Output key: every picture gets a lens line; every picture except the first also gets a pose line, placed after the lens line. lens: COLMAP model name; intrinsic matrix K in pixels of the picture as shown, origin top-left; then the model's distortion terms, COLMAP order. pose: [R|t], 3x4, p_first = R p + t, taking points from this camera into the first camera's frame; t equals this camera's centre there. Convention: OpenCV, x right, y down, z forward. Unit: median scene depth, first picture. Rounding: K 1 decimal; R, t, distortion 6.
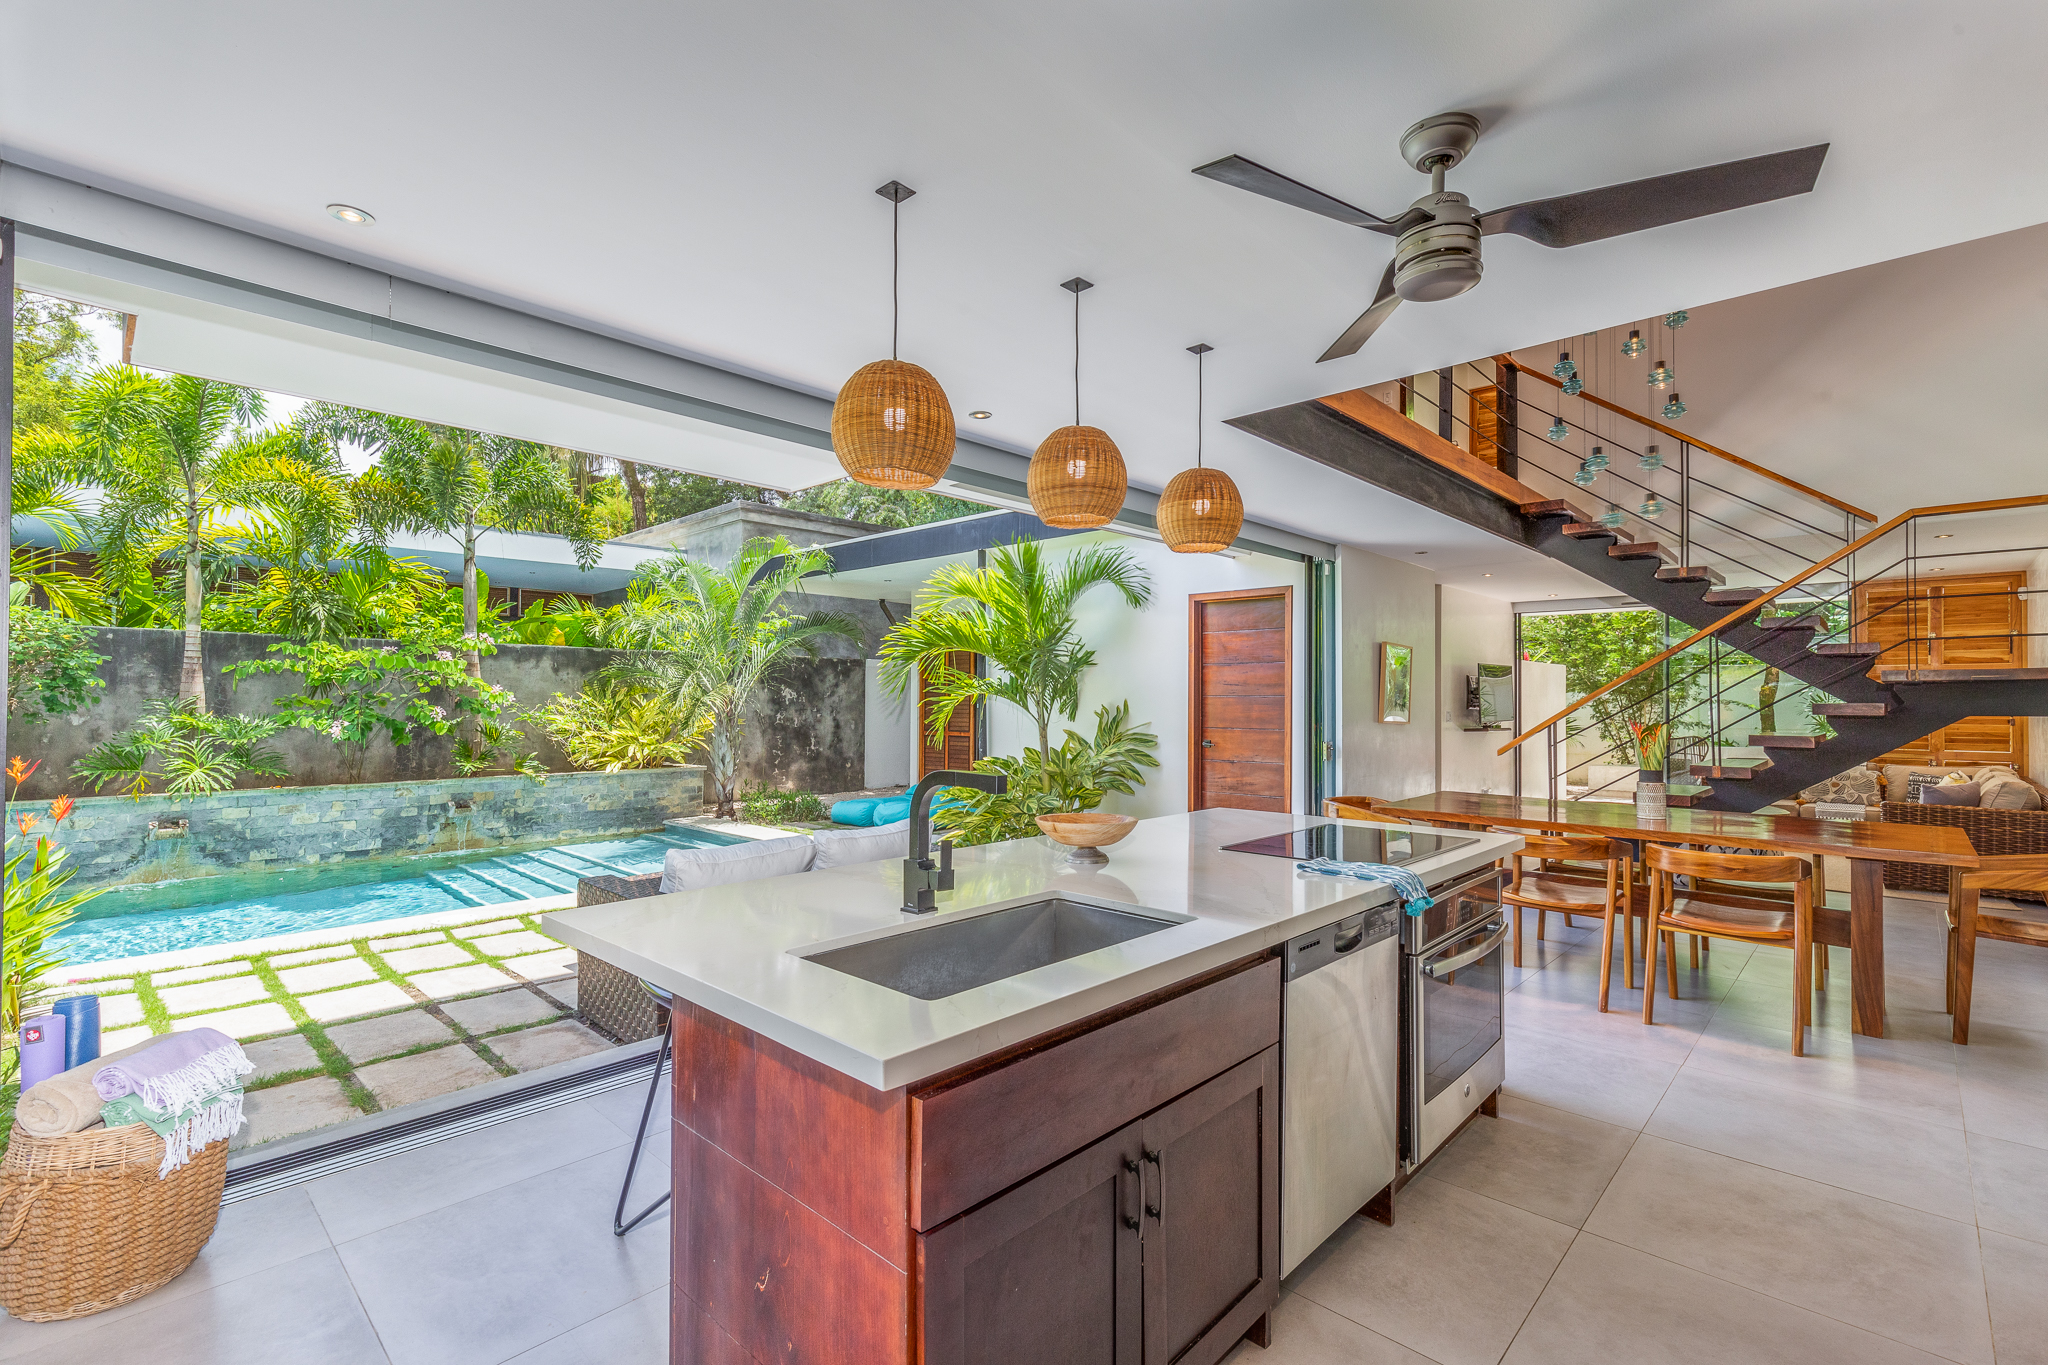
lens RADIAL K [[910.8, 0, 1017.8], [0, 910.8, 703.7], [0, 0, 1]] dist [0.016858, 0.000075]
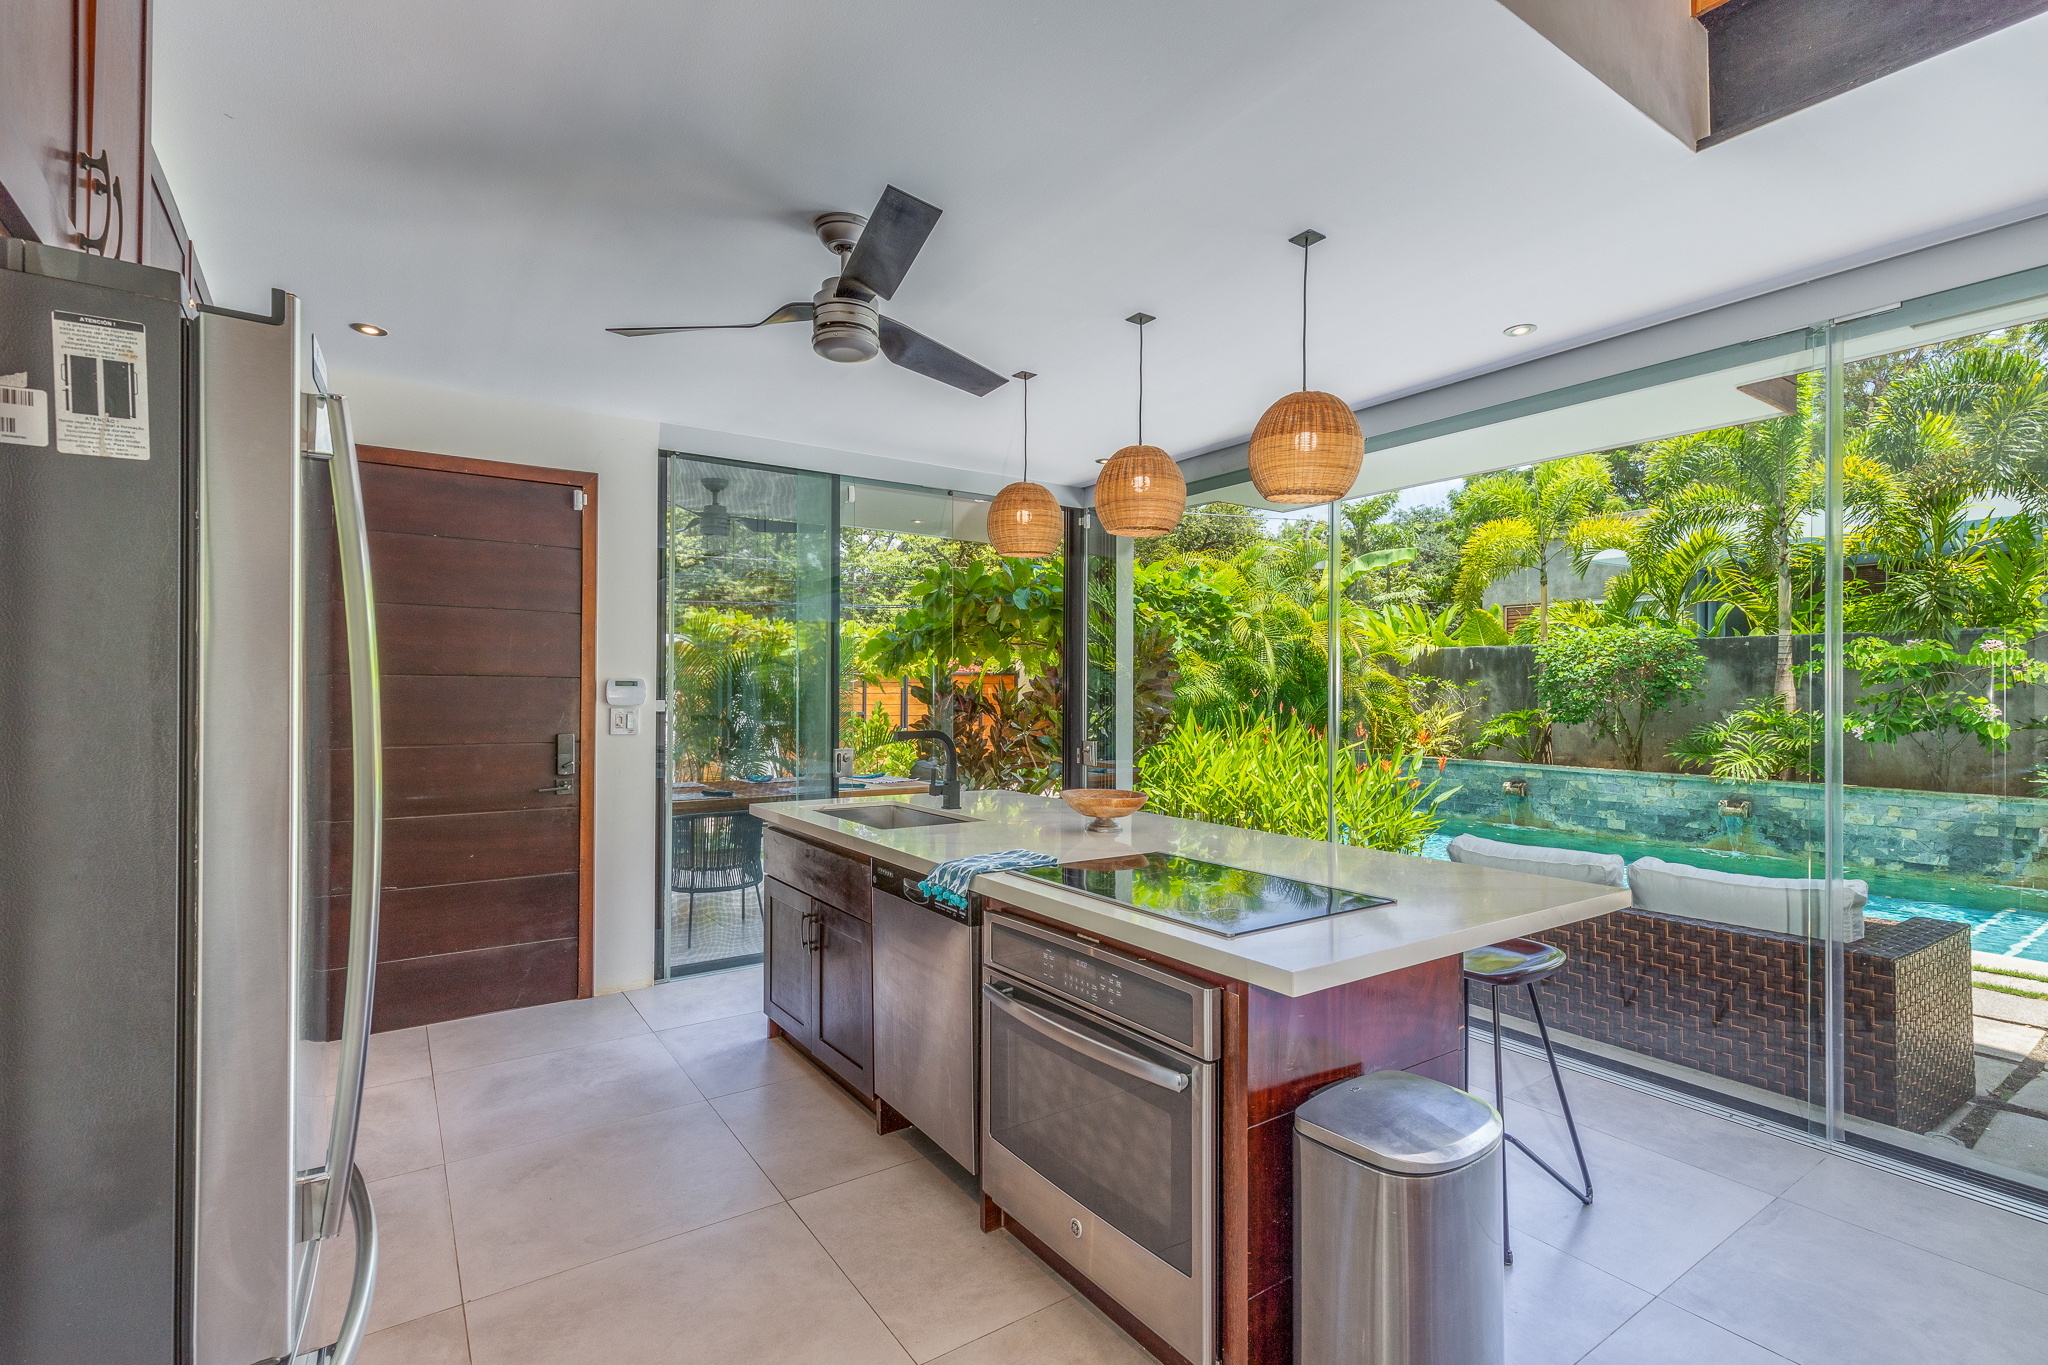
lens RADIAL K [[910.8, 0, 1010.9], [0, 910.8, 680.8], [0, 0, 1]] dist [0.016858, 0.000075]
pose [[-0.196214, -0.011607, -0.980492, 0.373259], [-0.001722, 0.999932, -0.011492, -0.010198], [0.980560, -0.000566, -0.196221, 0.300819]]
